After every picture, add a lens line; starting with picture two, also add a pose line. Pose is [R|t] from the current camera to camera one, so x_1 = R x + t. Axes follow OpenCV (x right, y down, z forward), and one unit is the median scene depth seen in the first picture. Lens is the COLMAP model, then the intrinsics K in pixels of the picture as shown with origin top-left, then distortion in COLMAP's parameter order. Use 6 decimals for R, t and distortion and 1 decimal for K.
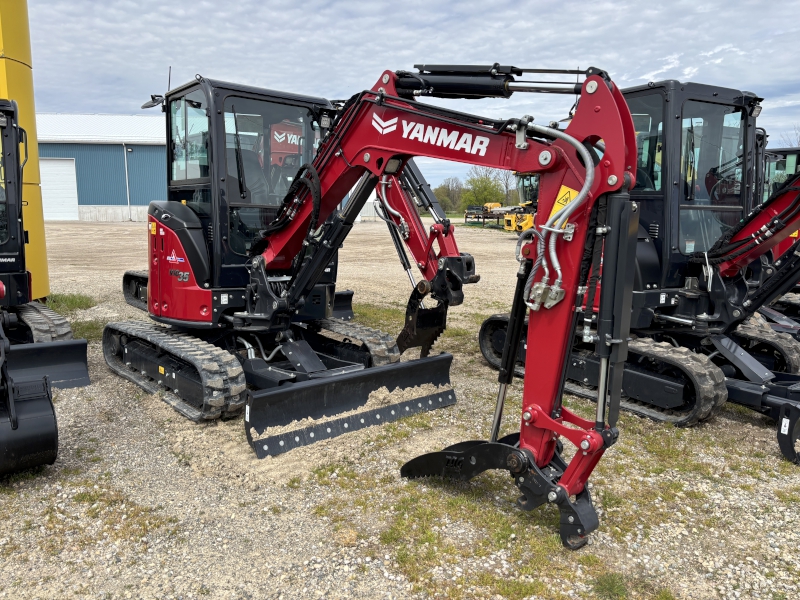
lens RADIAL K [[597.0, 0, 400.0], [0, 597.0, 300.0], [0, 0, 1]] dist [0.003969, 0.003306]
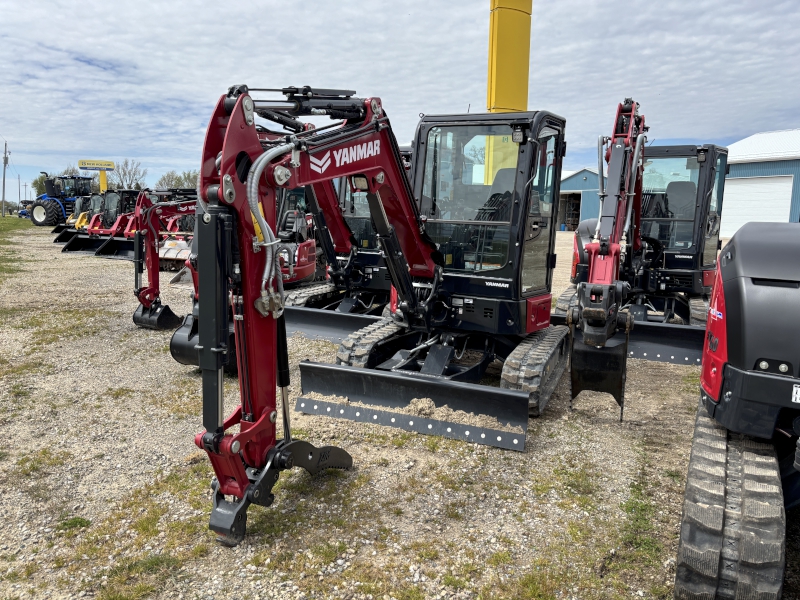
lens RADIAL K [[597.0, 0, 400.0], [0, 597.0, 300.0], [0, 0, 1]] dist [0.003969, 0.003306]
pose [[0.452164, 0.120401, -0.883771, 0.865013], [-0.158563, 0.985915, 0.053191, -0.068007], [0.877727, 0.116082, 0.464887, 0.495452]]
